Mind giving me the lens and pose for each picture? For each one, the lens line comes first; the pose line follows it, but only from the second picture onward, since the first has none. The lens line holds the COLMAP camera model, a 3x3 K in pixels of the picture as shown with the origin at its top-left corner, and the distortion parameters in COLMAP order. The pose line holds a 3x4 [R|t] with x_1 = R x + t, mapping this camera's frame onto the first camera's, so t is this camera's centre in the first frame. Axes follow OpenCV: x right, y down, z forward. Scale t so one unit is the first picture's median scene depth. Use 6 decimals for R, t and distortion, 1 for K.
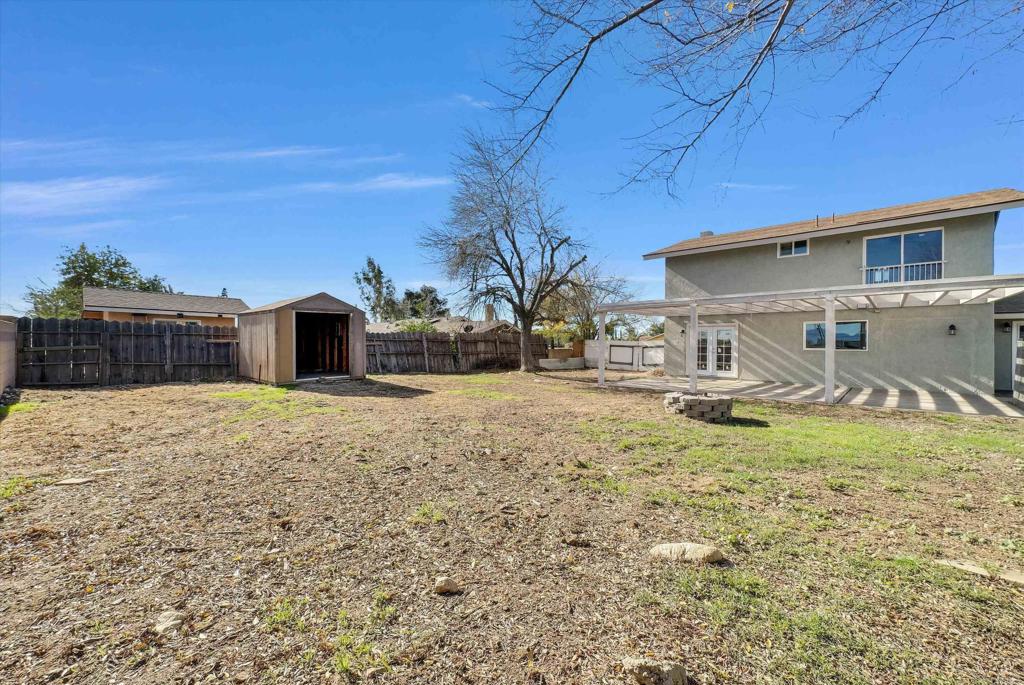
lens RADIAL K [[412.8, 0, 510.9], [0, 412.8, 343.8], [0, 0, 1]] dist [-0.018968, 0.007677]
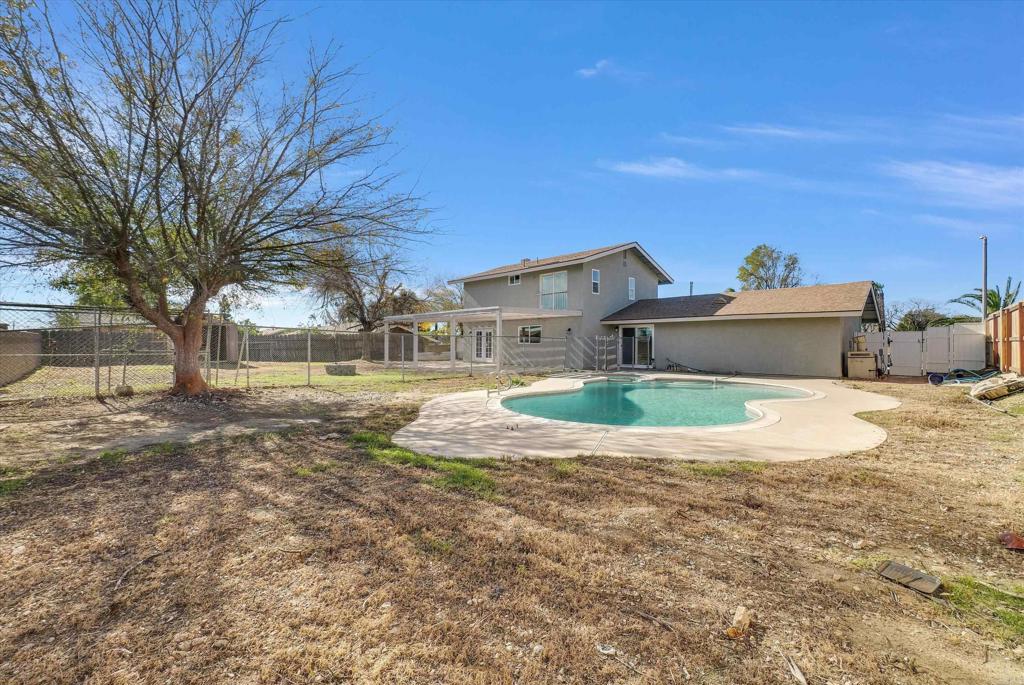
lens RADIAL K [[412.8, 0, 510.9], [0, 412.8, 343.8], [0, 0, 1]] dist [-0.018968, 0.007677]
pose [[0.999607, -0.019179, -0.020459, 0.647169], [0.019327, 0.999788, 0.007064, 0.001741], [0.020319, -0.007456, 0.999766, -0.541751]]
